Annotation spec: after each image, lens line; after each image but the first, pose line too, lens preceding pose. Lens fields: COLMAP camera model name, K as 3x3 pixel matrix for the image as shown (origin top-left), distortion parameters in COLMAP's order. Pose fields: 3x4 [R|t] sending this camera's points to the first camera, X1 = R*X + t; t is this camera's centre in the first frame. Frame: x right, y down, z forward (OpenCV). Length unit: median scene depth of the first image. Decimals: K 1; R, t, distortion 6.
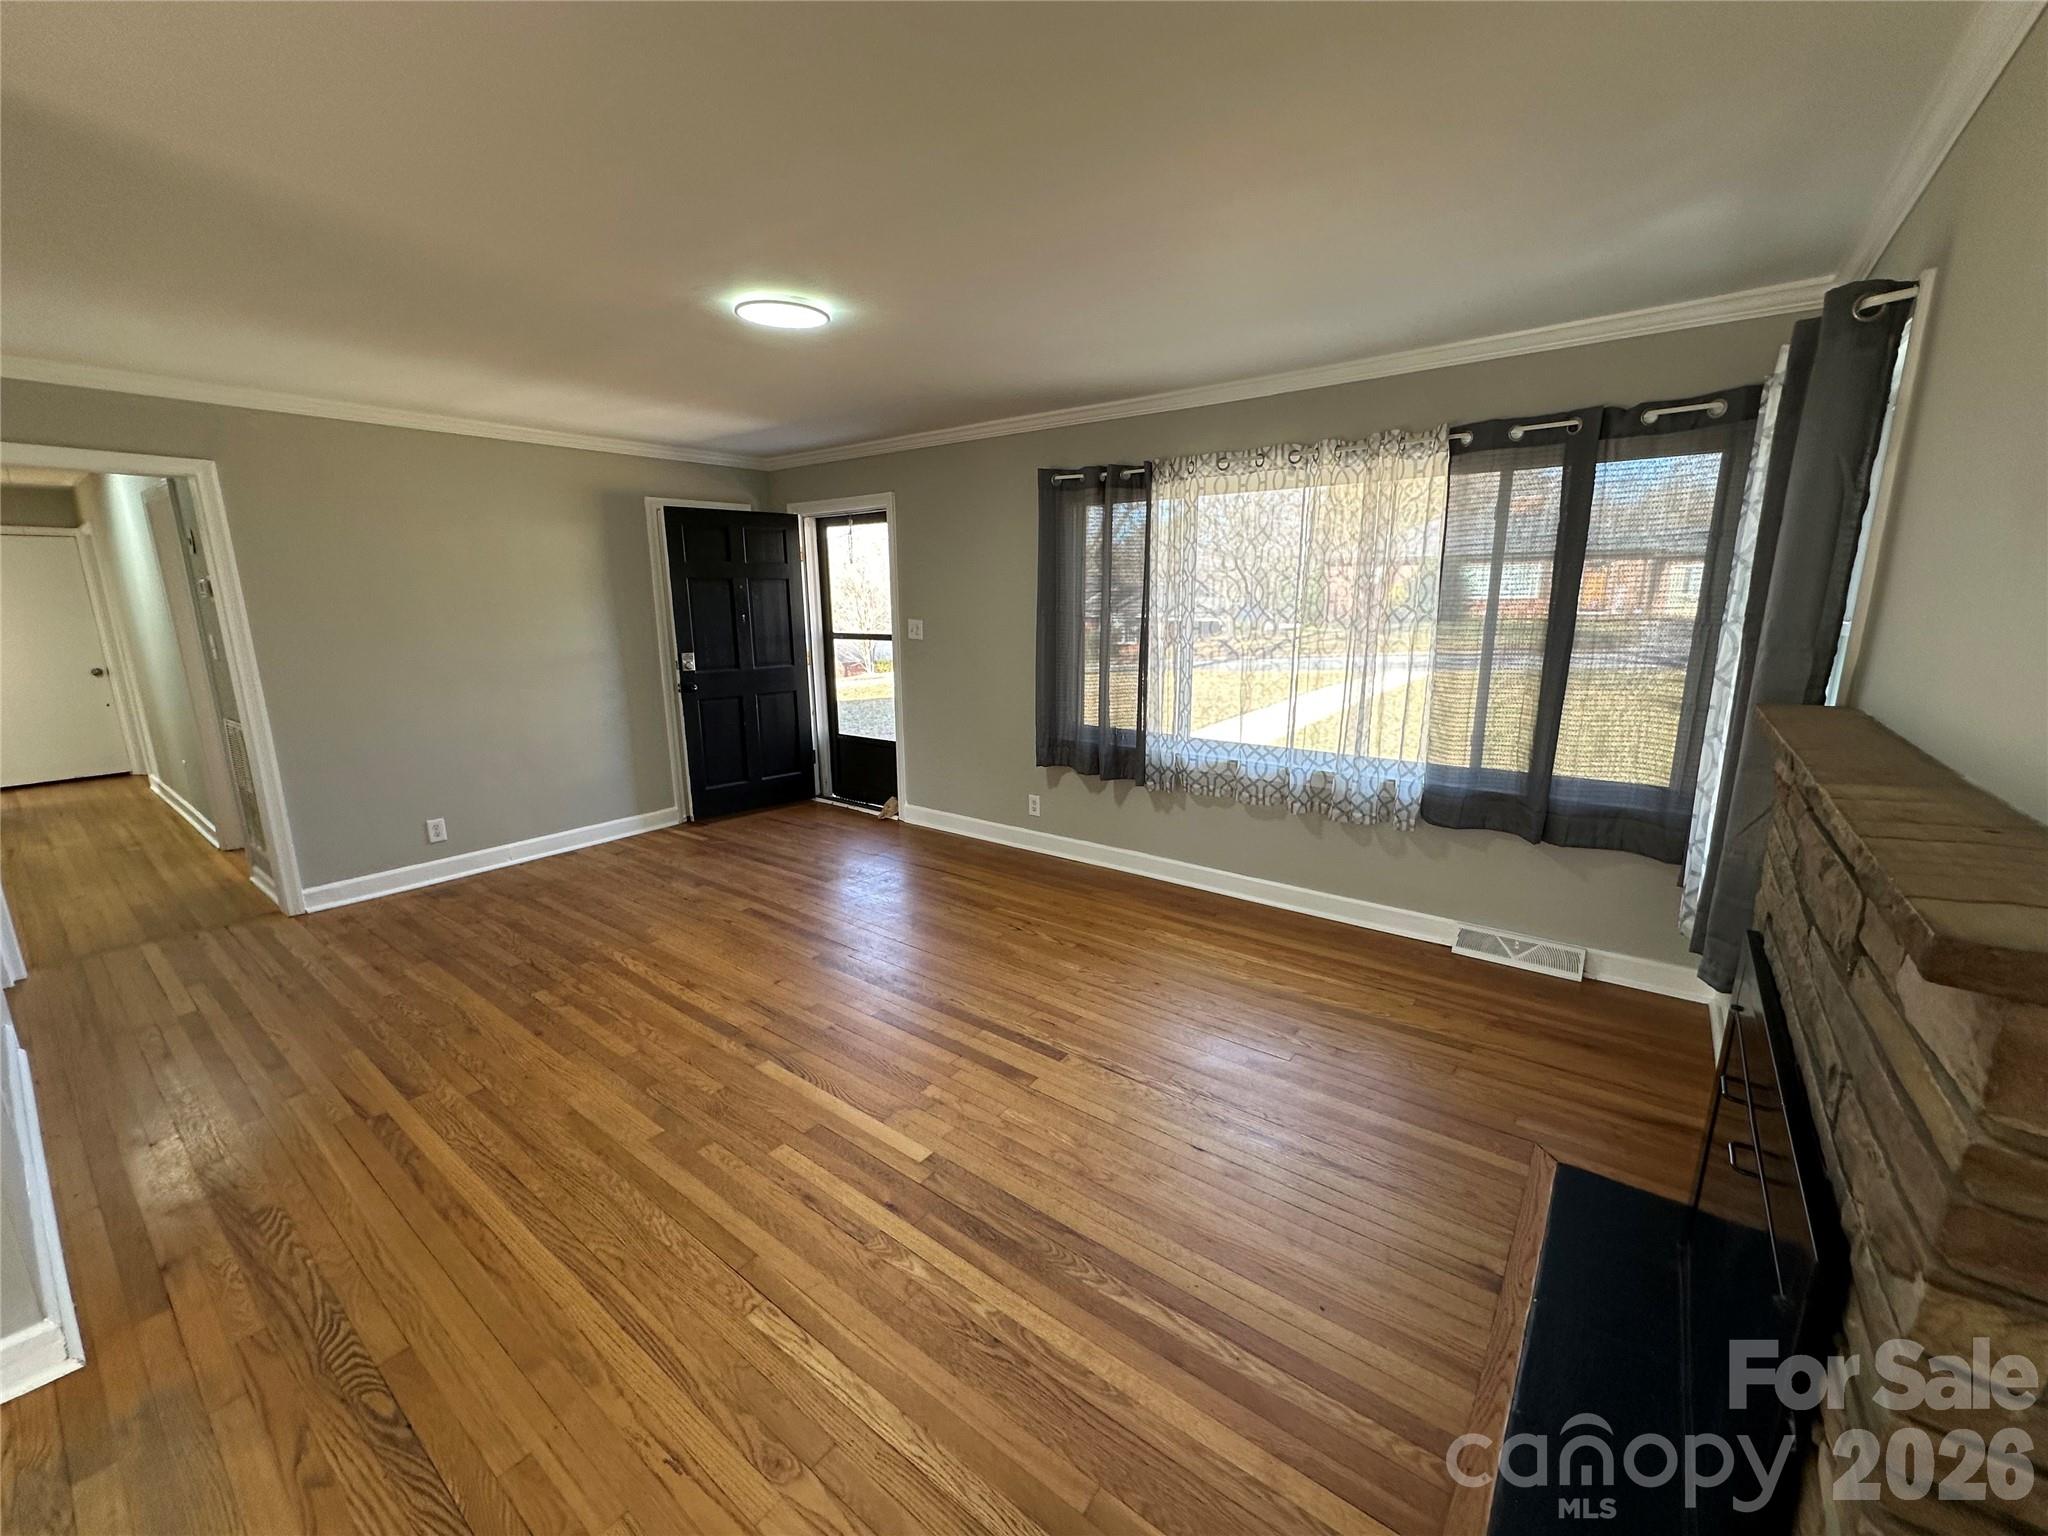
lens RADIAL K [[819.1, 0, 1021.5], [0, 819.1, 770.4], [0, 0, 1]] dist [-0.001269, 0.000263]
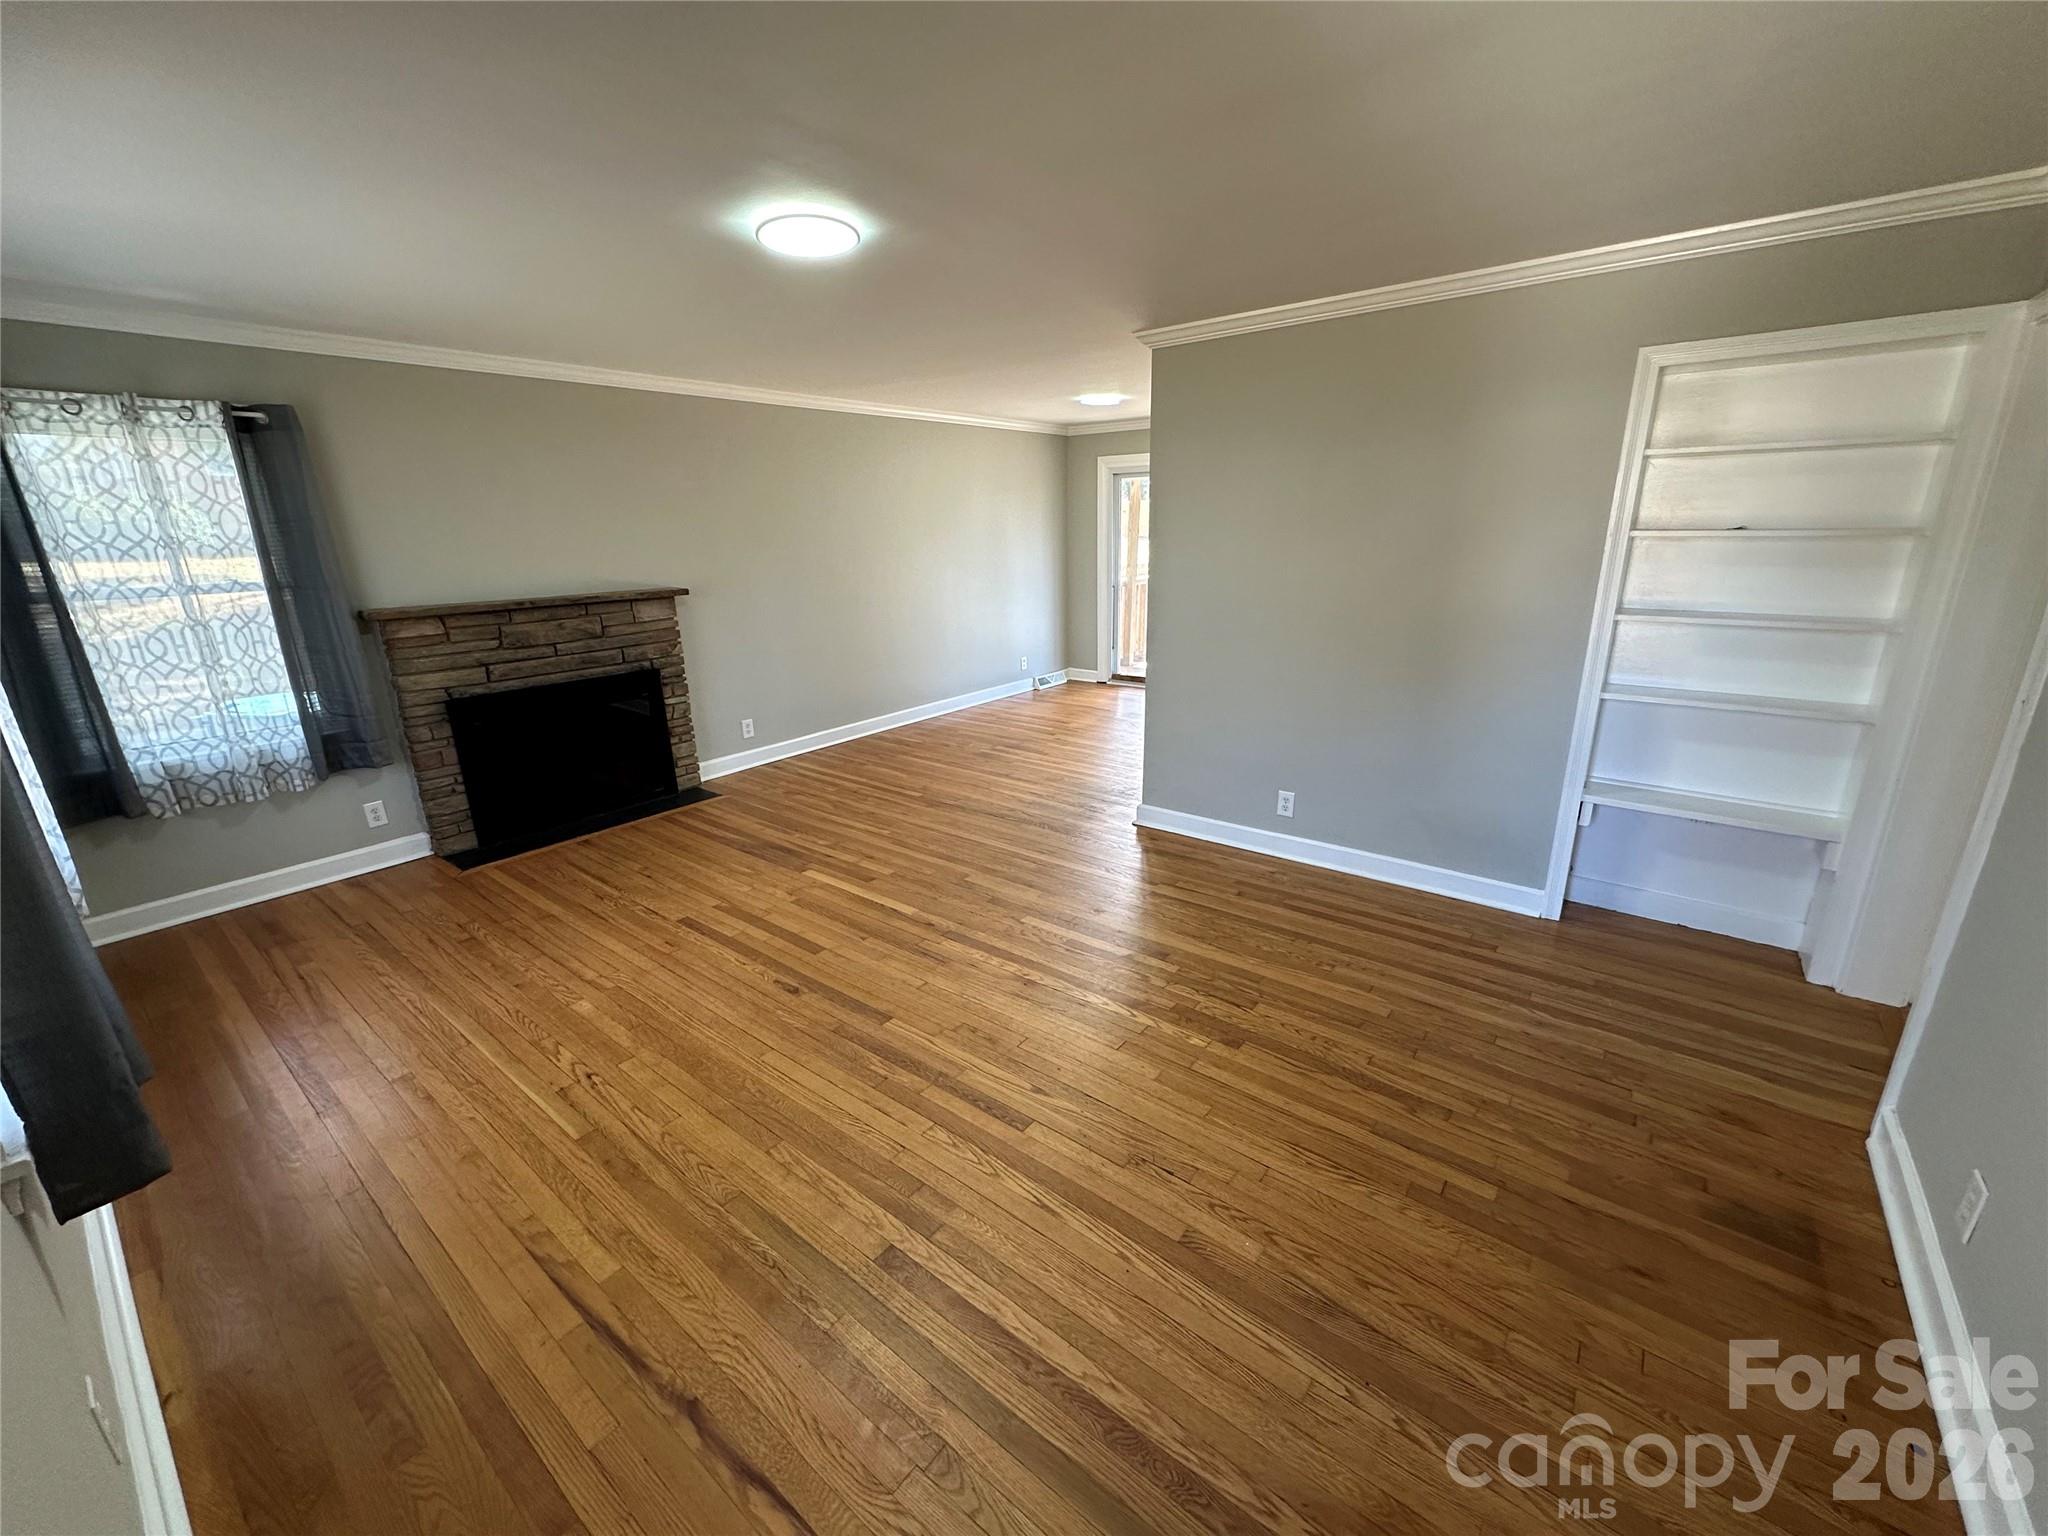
lens RADIAL K [[816.2, 0, 1024.0], [0, 816.2, 768.0], [0, 0, 1]] dist [-0.002479, -0.000038]
pose [[-0.999469, 0.024988, 0.020919, -0.470594], [0.031996, 0.874274, 0.484377, -0.415178], [-0.006185, 0.484789, -0.874609, 1.820913]]
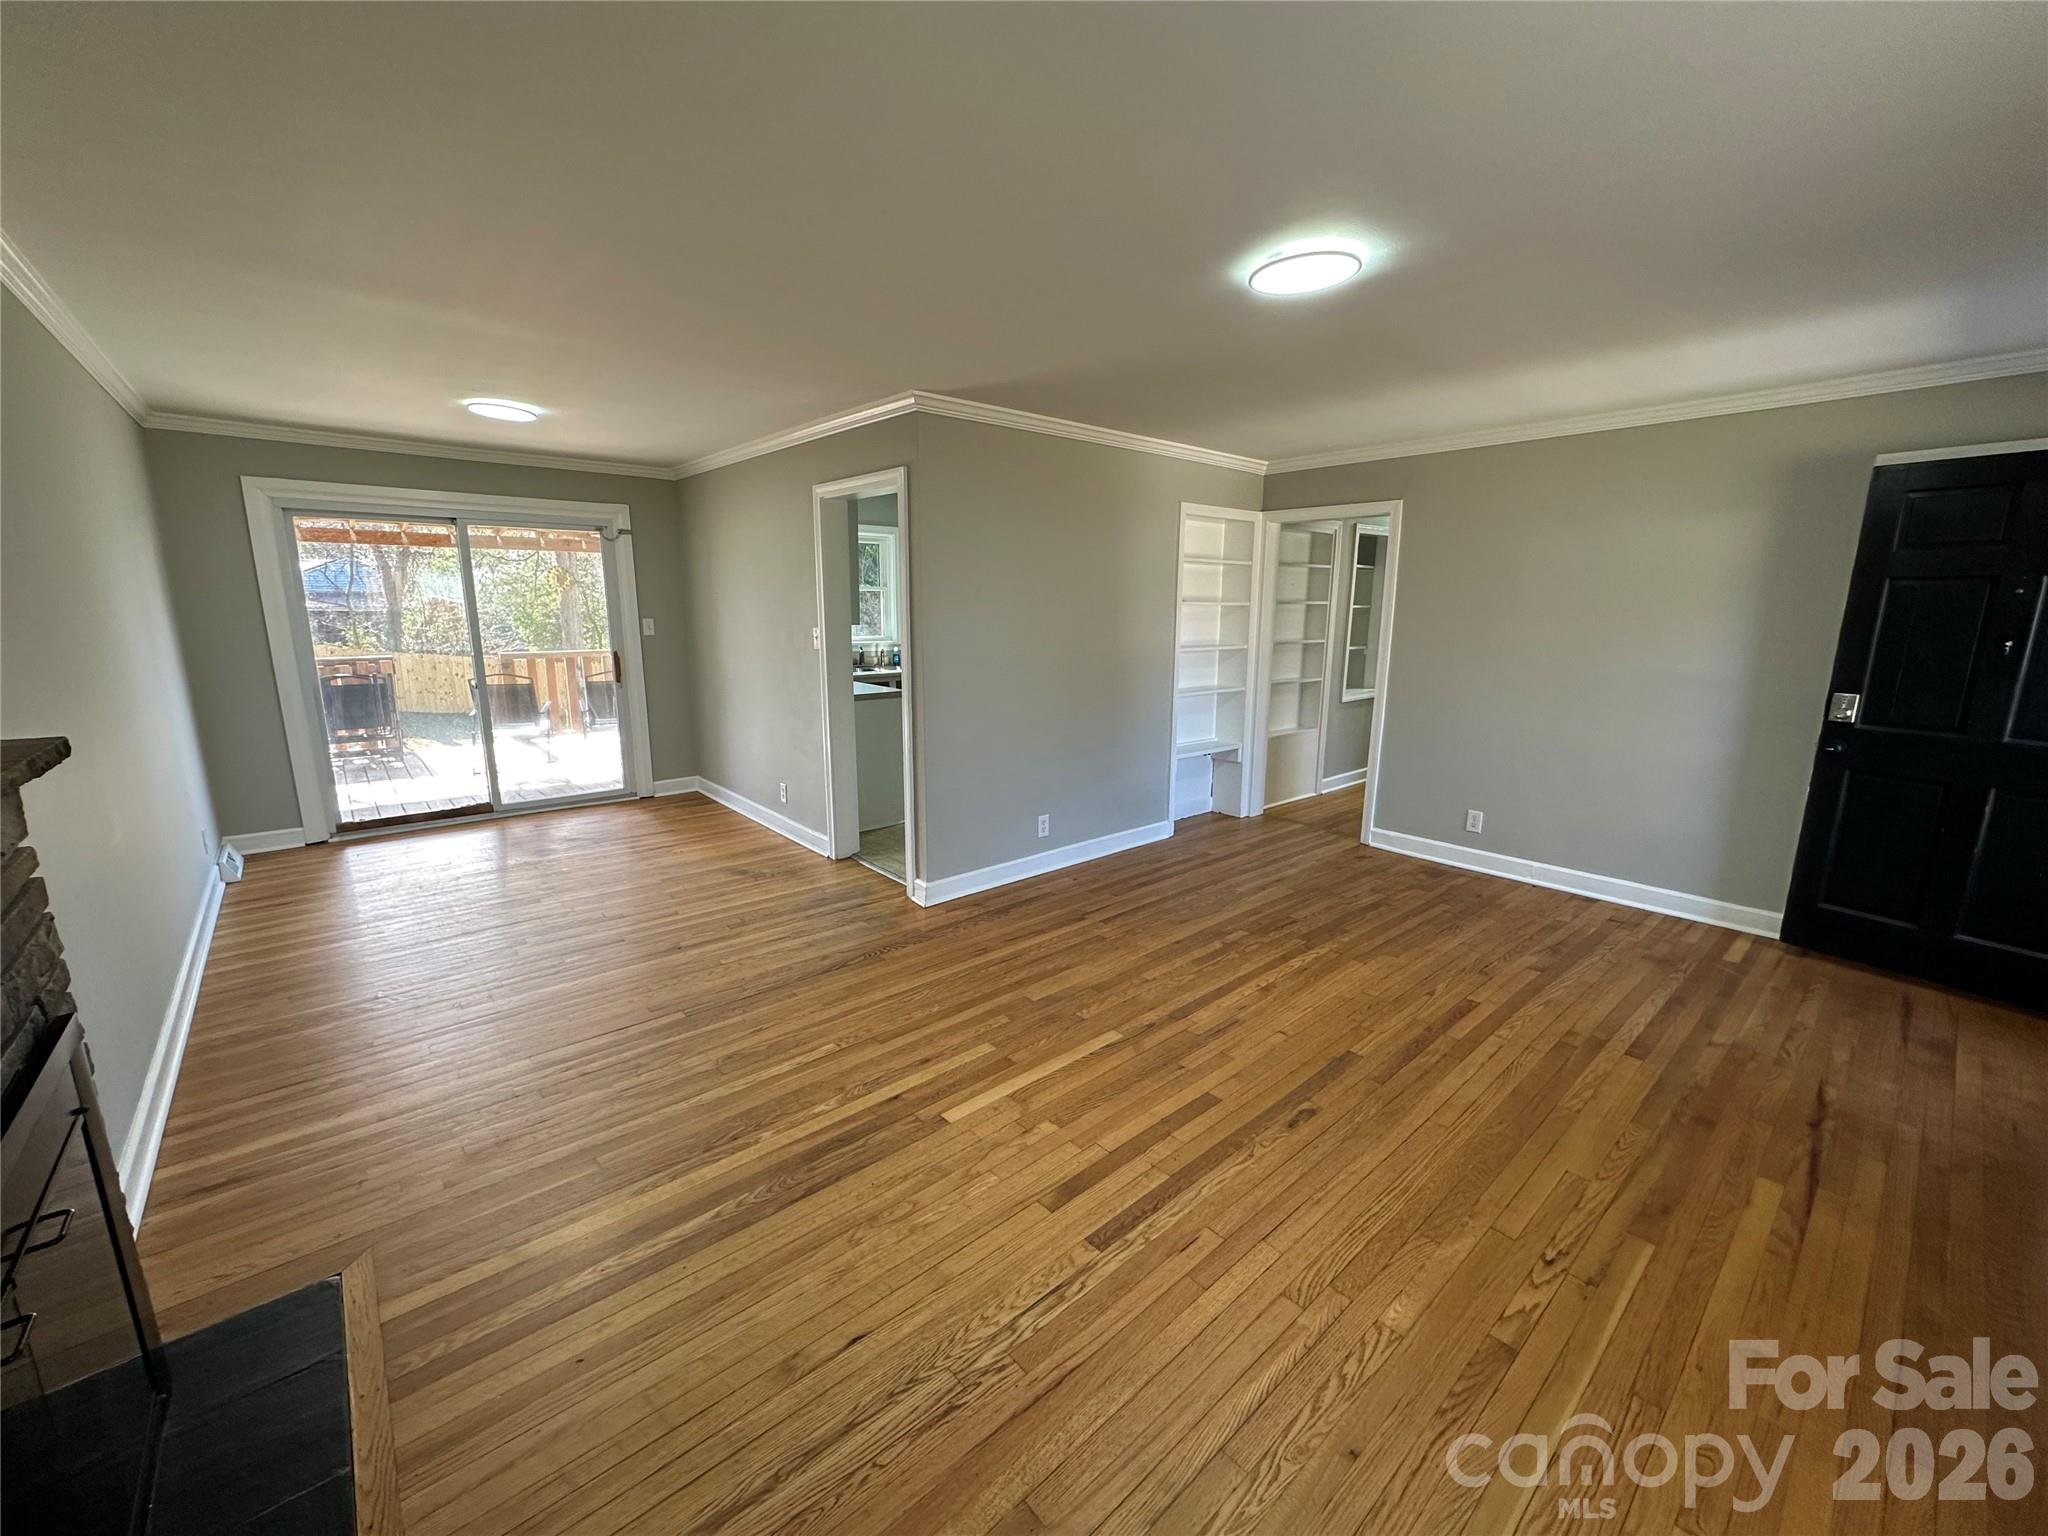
lens RADIAL K [[819.1, 0, 1021.5], [0, 819.1, 770.4], [0, 0, 1]] dist [-0.001269, 0.000263]
pose [[-0.197129, 0.205875, -0.958518, 0.606374], [-0.212680, 0.945439, 0.246805, -0.188442], [0.957031, 0.252510, -0.142588, 0.854562]]
